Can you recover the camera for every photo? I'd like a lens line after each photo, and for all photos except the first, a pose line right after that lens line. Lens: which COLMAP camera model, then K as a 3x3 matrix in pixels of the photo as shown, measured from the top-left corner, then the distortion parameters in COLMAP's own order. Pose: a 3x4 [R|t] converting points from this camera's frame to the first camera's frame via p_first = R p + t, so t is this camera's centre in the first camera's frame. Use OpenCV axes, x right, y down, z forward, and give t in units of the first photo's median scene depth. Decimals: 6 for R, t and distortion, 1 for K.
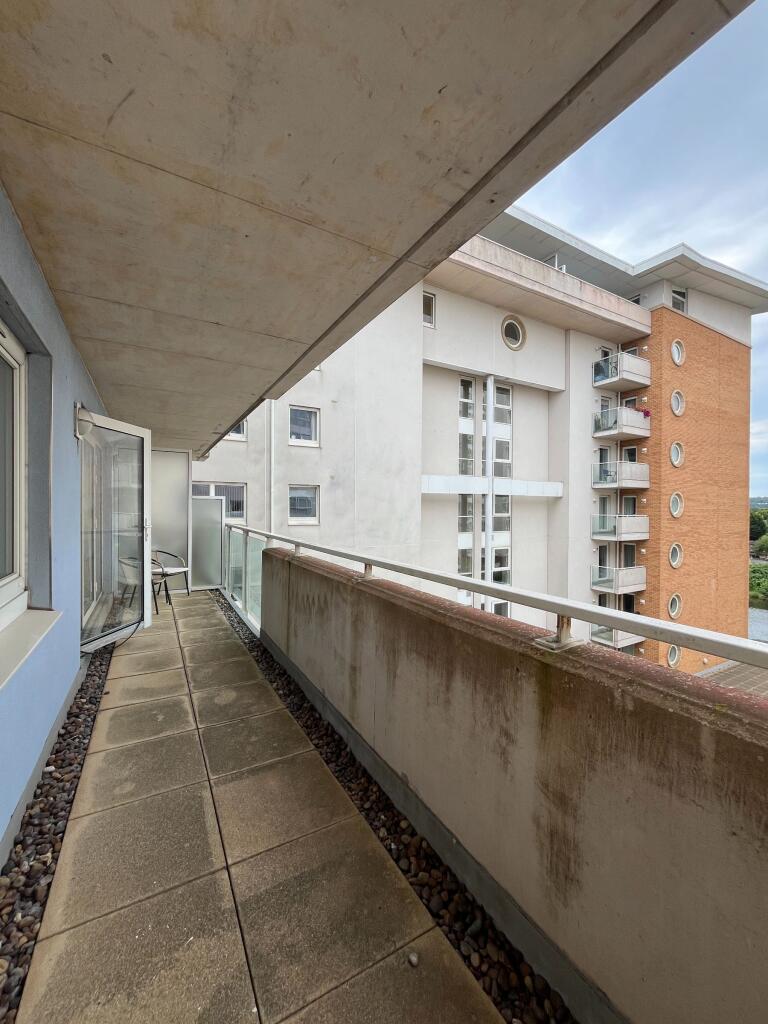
lens RADIAL K [[410.8, 0, 387.9], [0, 410.8, 511.2], [0, 0, 1]] dist [0.000753, 0.000427]
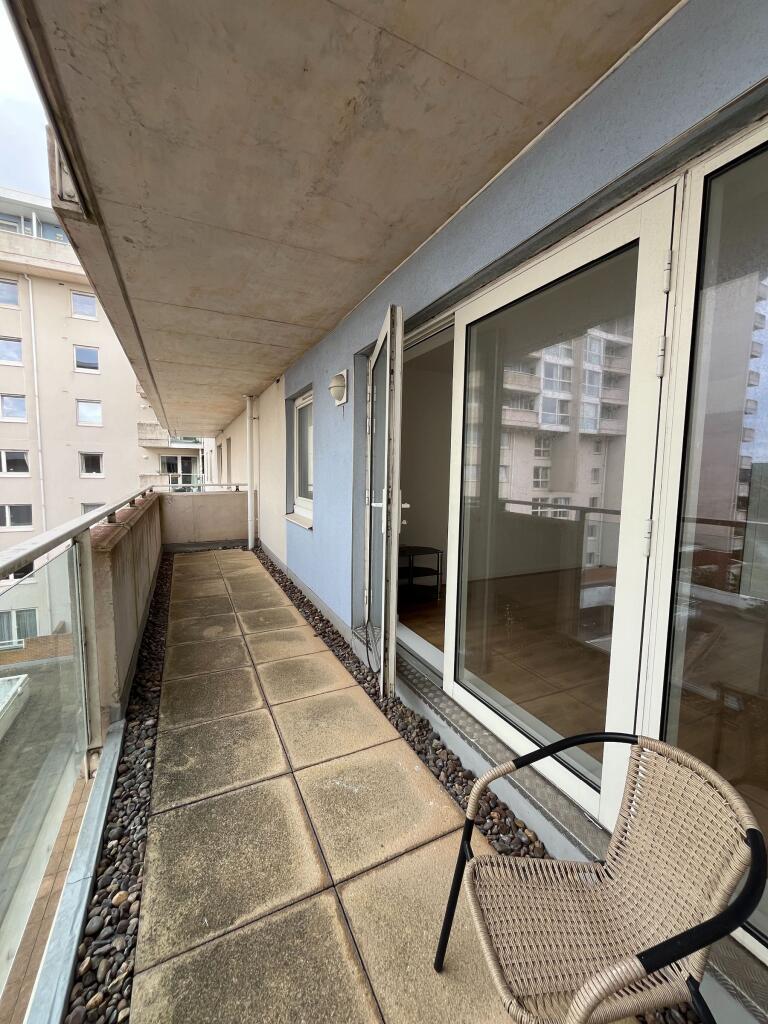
lens RADIAL K [[410.8, 0, 385.6], [0, 410.8, 512.4], [0, 0, 1]] dist [0.000753, 0.000427]
pose [[-0.997362, -0.032985, 0.064660, -0.979698], [-0.025647, 0.993468, 0.111193, -0.020831], [-0.067905, 0.109242, -0.991693, 2.156660]]
